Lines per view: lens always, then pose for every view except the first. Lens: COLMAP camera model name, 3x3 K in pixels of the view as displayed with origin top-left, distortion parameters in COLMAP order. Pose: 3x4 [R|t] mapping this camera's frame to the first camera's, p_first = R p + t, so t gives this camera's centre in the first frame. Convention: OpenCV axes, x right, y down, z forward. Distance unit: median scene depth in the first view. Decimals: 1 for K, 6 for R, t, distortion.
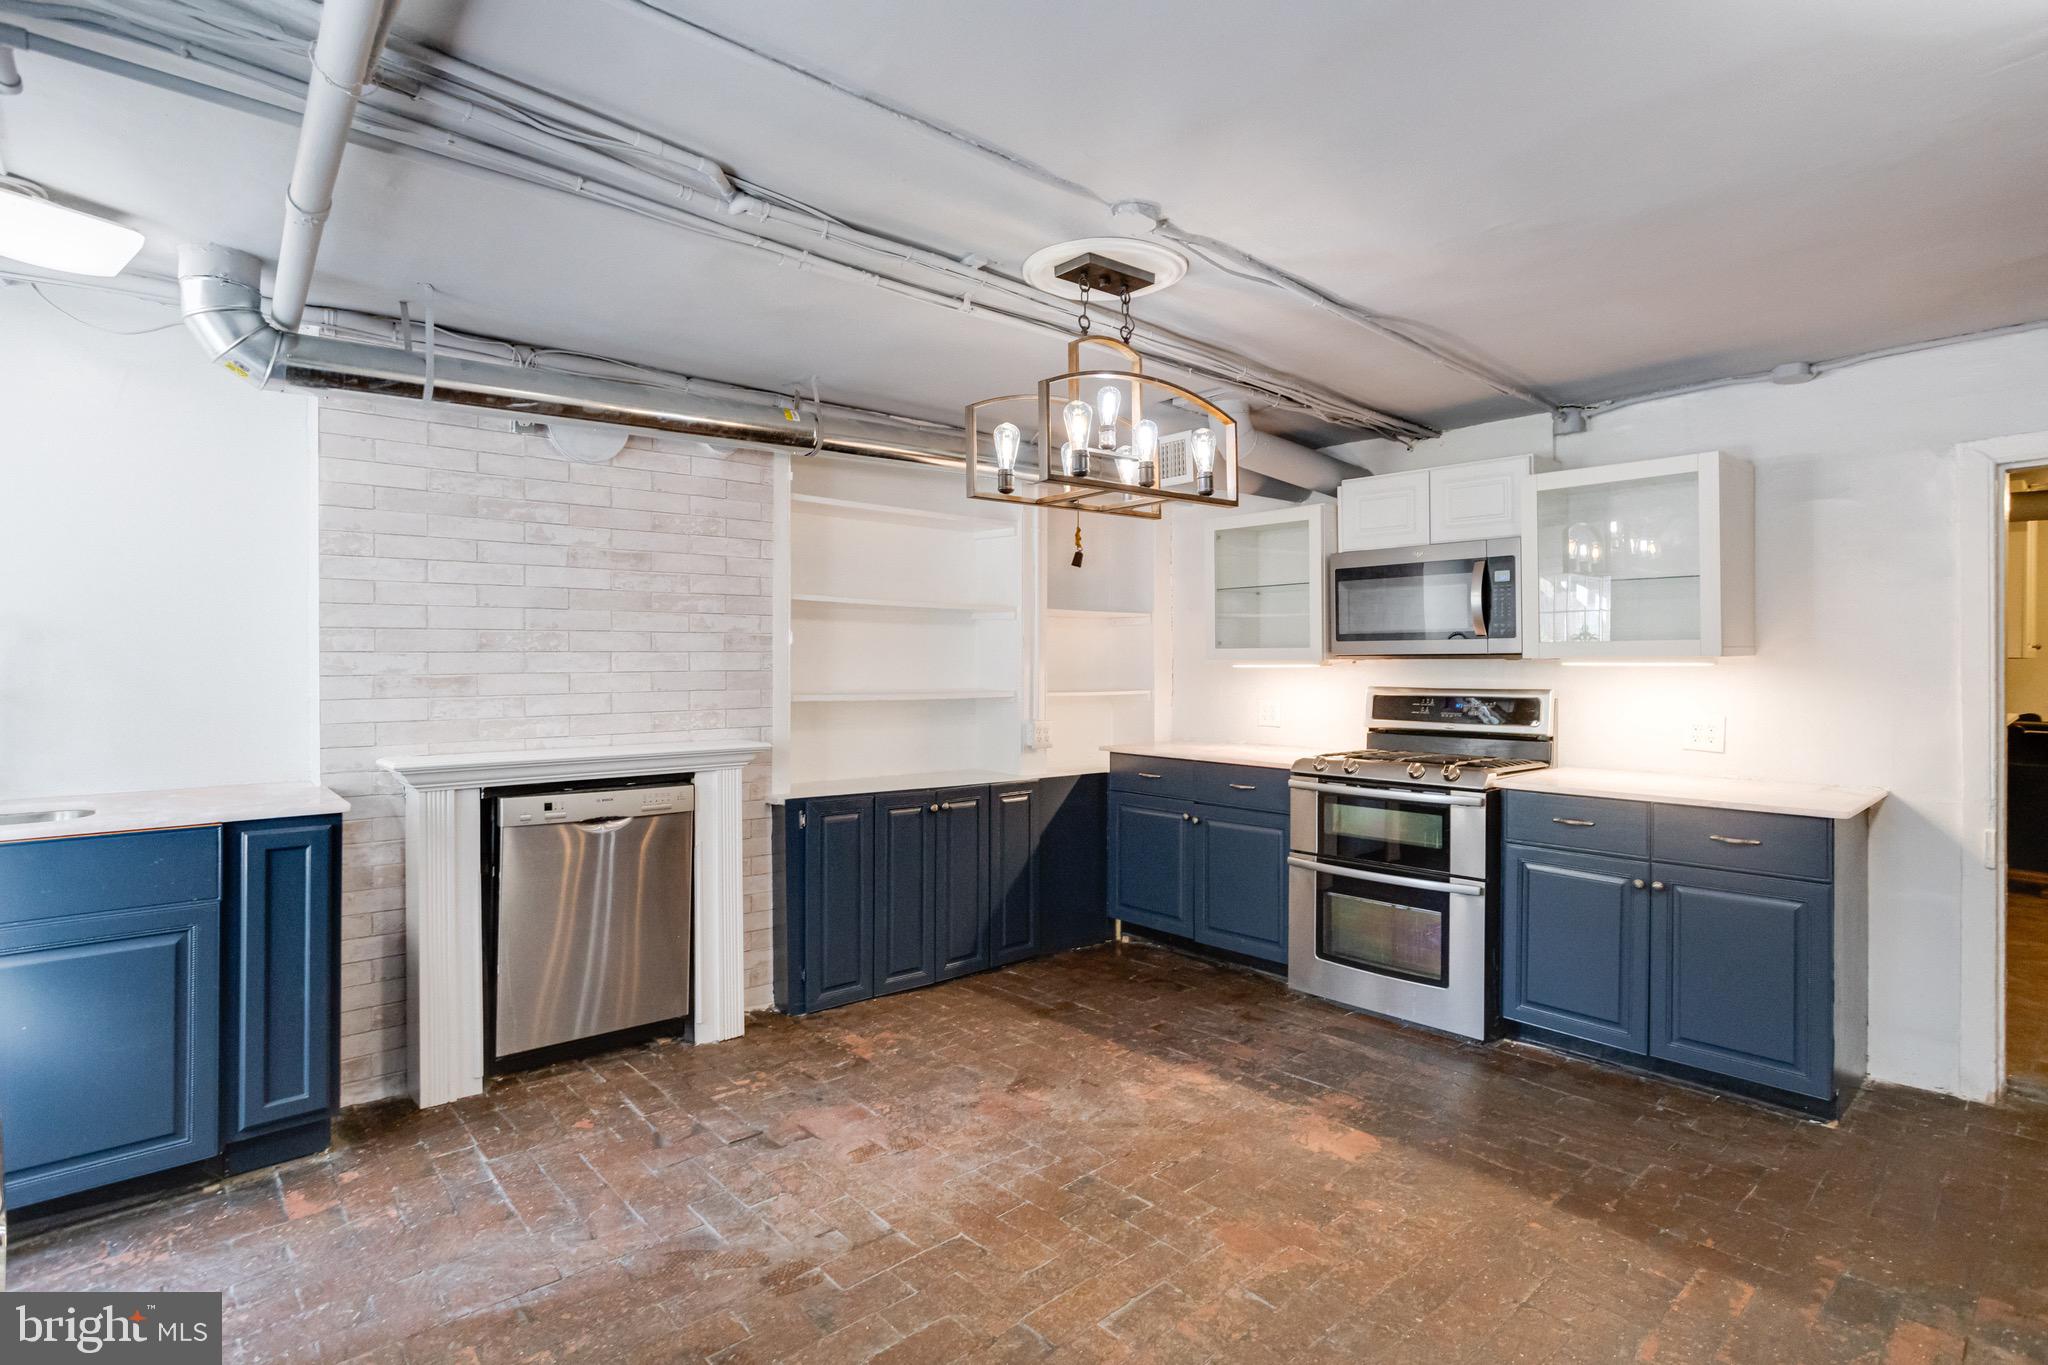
lens RADIAL K [[1036.4, 0, 1038.3], [0, 1036.4, 655.7], [0, 0, 1]] dist [-0.035493, 0.019605]
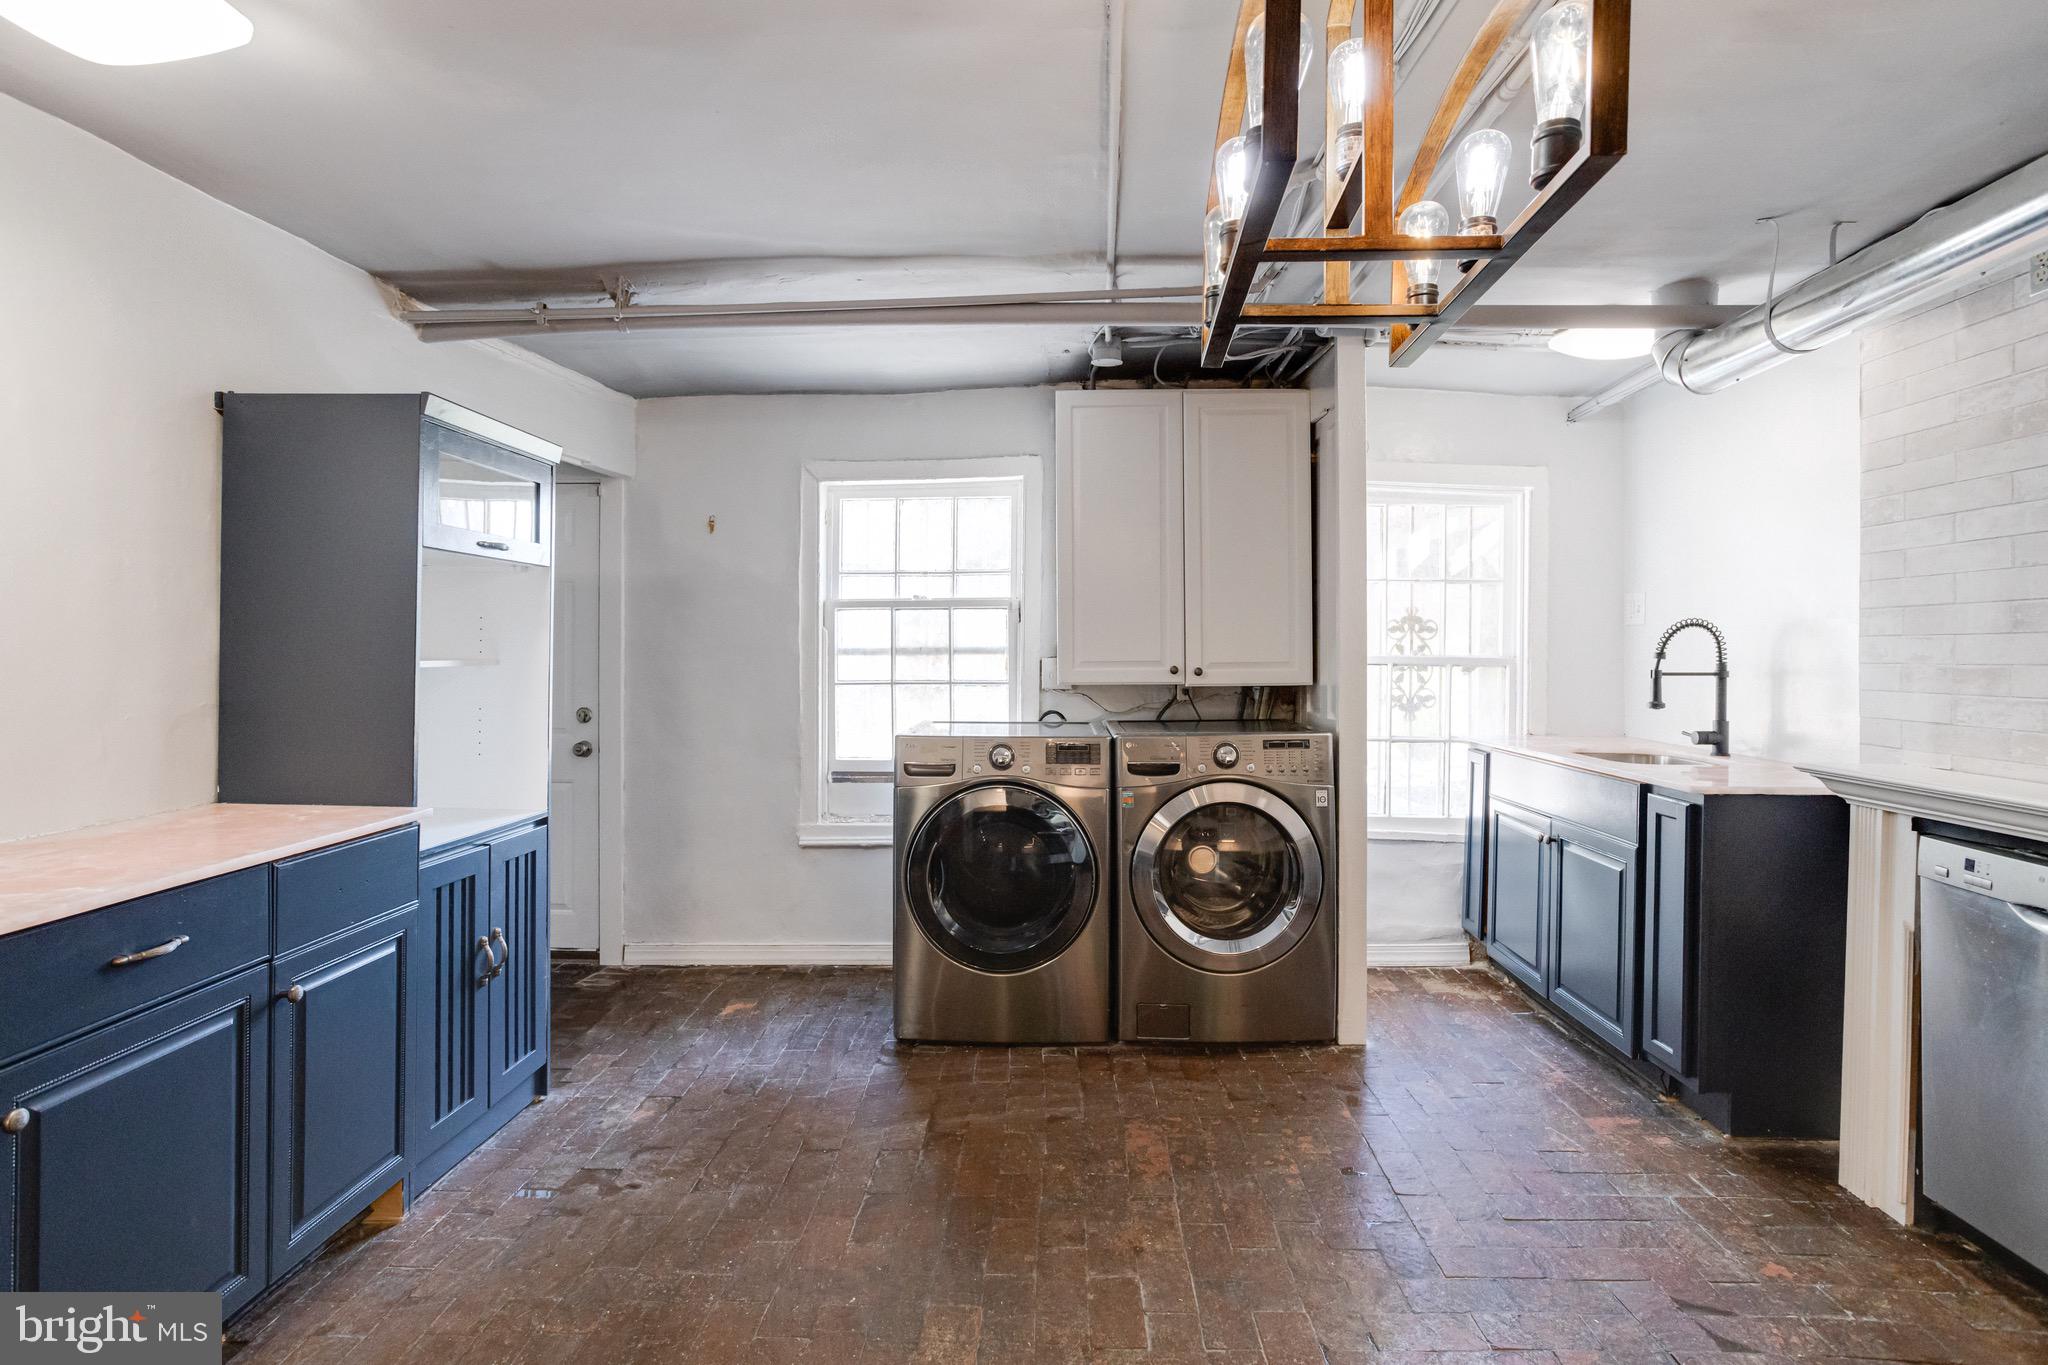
lens RADIAL K [[1036.4, 0, 976.8], [0, 1036.4, 649.5], [0, 0, 1]] dist [-0.035493, 0.019605]
pose [[-0.712962, -0.007048, -0.701167, 0.402045], [-0.011339, 0.999935, 0.001478, 0.013092], [0.701111, 0.009004, -0.712995, 0.923381]]
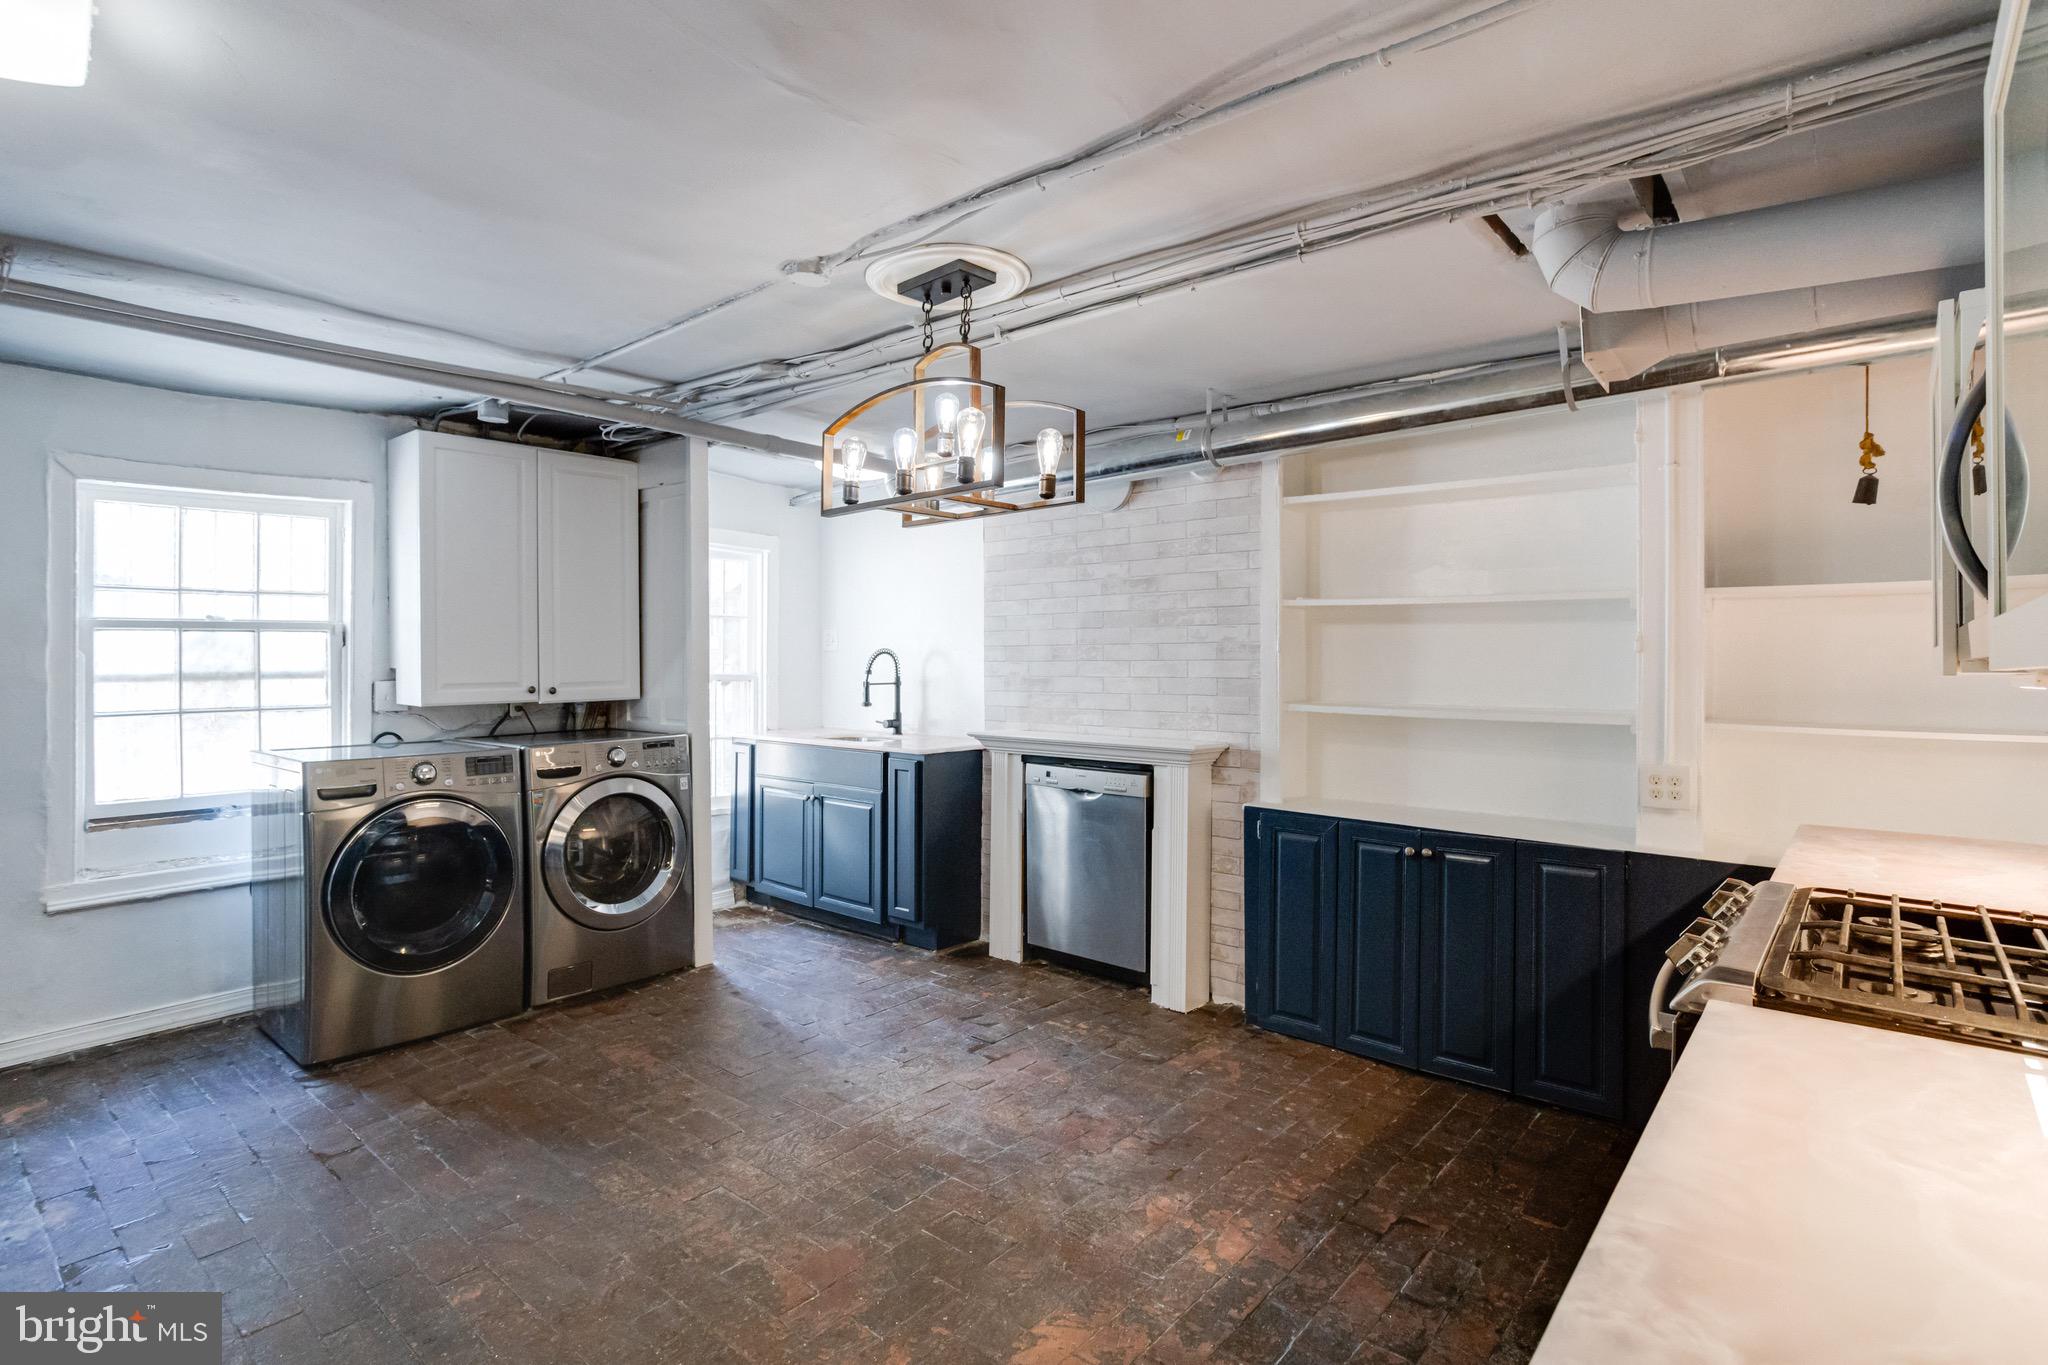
lens RADIAL K [[1036.4, 0, 1000.2], [0, 1036.4, 651.7], [0, 0, 1]] dist [-0.035493, 0.019605]
pose [[0.092188, -0.014986, -0.995629, 0.813918], [-0.002389, 0.999881, -0.015271, 0.004992], [0.995739, 0.003787, 0.092141, 0.732350]]
